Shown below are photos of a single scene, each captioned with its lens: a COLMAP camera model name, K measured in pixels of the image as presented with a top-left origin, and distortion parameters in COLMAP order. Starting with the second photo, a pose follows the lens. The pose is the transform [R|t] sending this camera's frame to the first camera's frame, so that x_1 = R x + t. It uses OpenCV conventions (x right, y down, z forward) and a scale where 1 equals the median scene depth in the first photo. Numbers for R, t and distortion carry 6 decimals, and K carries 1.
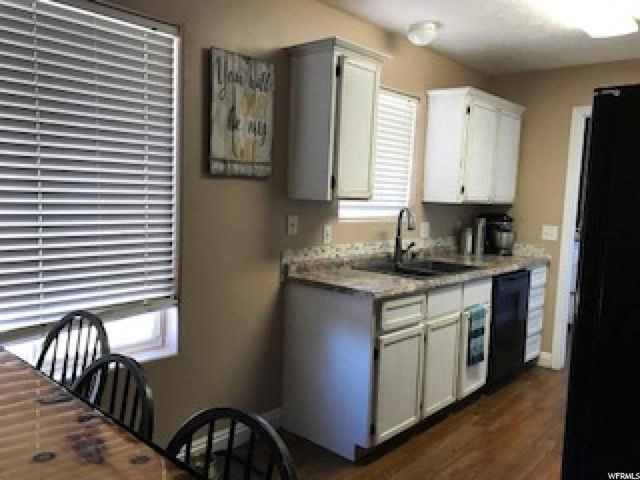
lens RADIAL K [[520.8, 0, 310.5], [0, 520.8, 240.2], [0, 0, 1]] dist [0.055091, -0.090591]
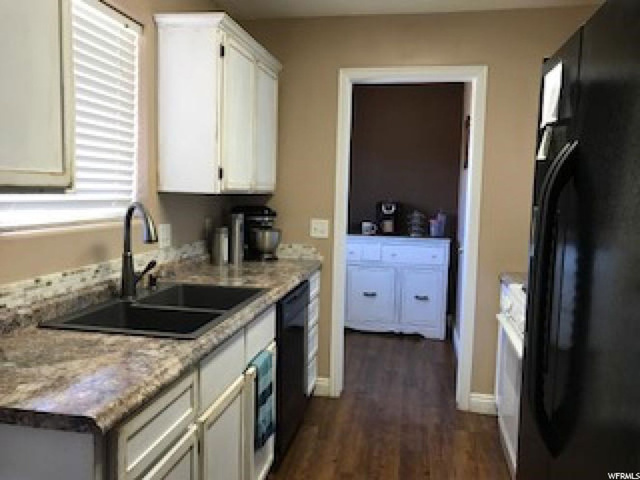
lens RADIAL K [[521.6, 0, 308.4], [0, 521.6, 240.9], [0, 0, 1]] dist [0.028114, -0.005815]
pose [[0.857568, -0.066881, 0.510004, 0.042497], [0.054736, 0.997747, 0.038805, -0.030061], [-0.511450, -0.005362, 0.859296, 0.372215]]
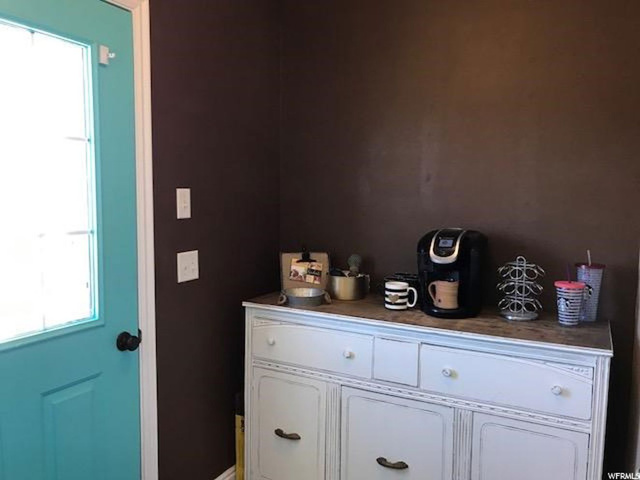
lens RADIAL K [[521.6, 0, 308.4], [0, 521.6, 240.9], [0, 0, 1]] dist [0.028114, -0.005815]
pose [[0.964823, -0.054498, 0.257188, 0.615881], [0.051283, 0.998500, 0.019198, -0.077538], [-0.257848, -0.005333, 0.966171, 0.913614]]
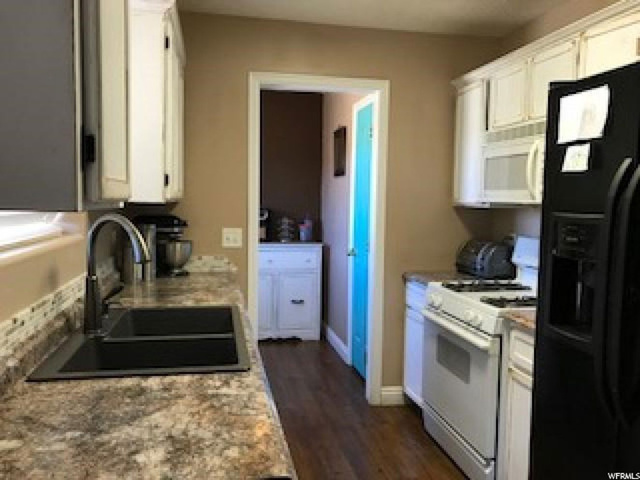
lens RADIAL K [[520.8, 0, 310.5], [0, 520.8, 240.2], [0, 0, 1]] dist [0.055091, -0.090591]
pose [[0.591461, -0.090098, 0.801284, -0.089303], [0.078520, 0.995450, 0.053972, -0.047697], [-0.802502, 0.030995, 0.595844, 0.519478]]
